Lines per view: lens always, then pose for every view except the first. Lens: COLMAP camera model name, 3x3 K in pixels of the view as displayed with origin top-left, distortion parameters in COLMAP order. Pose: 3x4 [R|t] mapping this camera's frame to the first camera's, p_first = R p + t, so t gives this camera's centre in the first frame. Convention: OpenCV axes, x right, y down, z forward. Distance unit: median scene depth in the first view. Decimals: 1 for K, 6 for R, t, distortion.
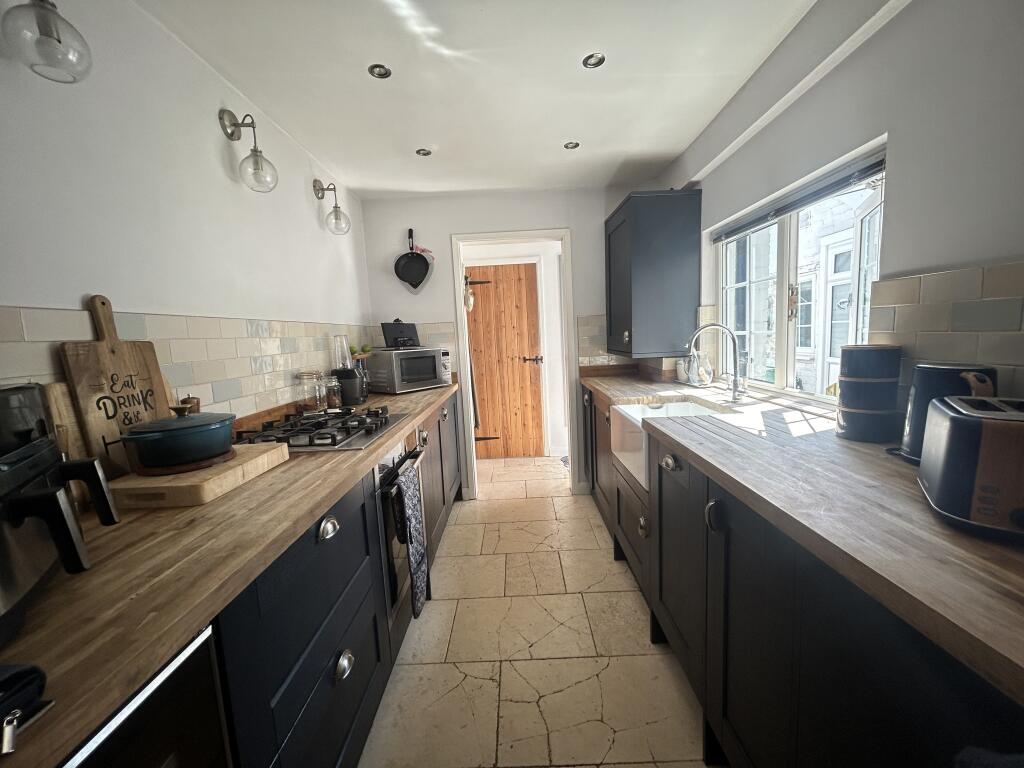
lens RADIAL K [[411.9, 0, 512.0], [0, 411.9, 384.0], [0, 0, 1]] dist [-0.001306, -0.000091]
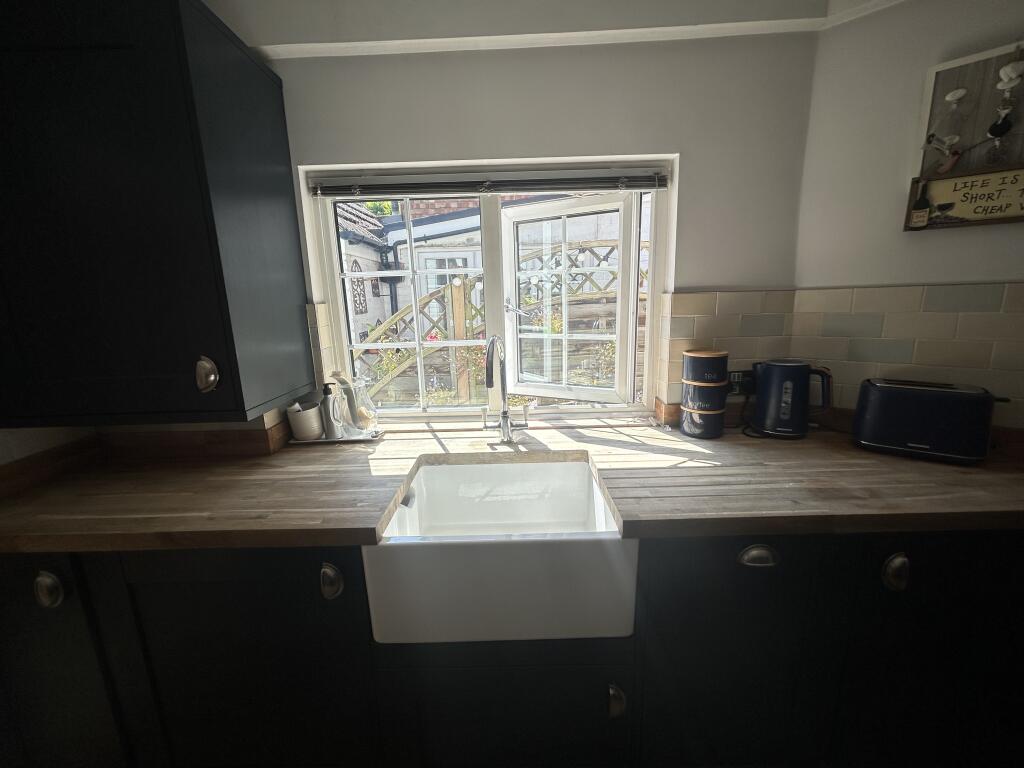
lens RADIAL K [[411.9, 0, 512.0], [0, 411.9, 384.0], [0, 0, 1]] dist [-0.001306, -0.000091]
pose [[0.002851, -0.157153, 0.987570, -0.131716], [0.151346, 0.976266, 0.154917, -0.142511], [-0.988477, 0.149023, 0.026568, 0.825024]]
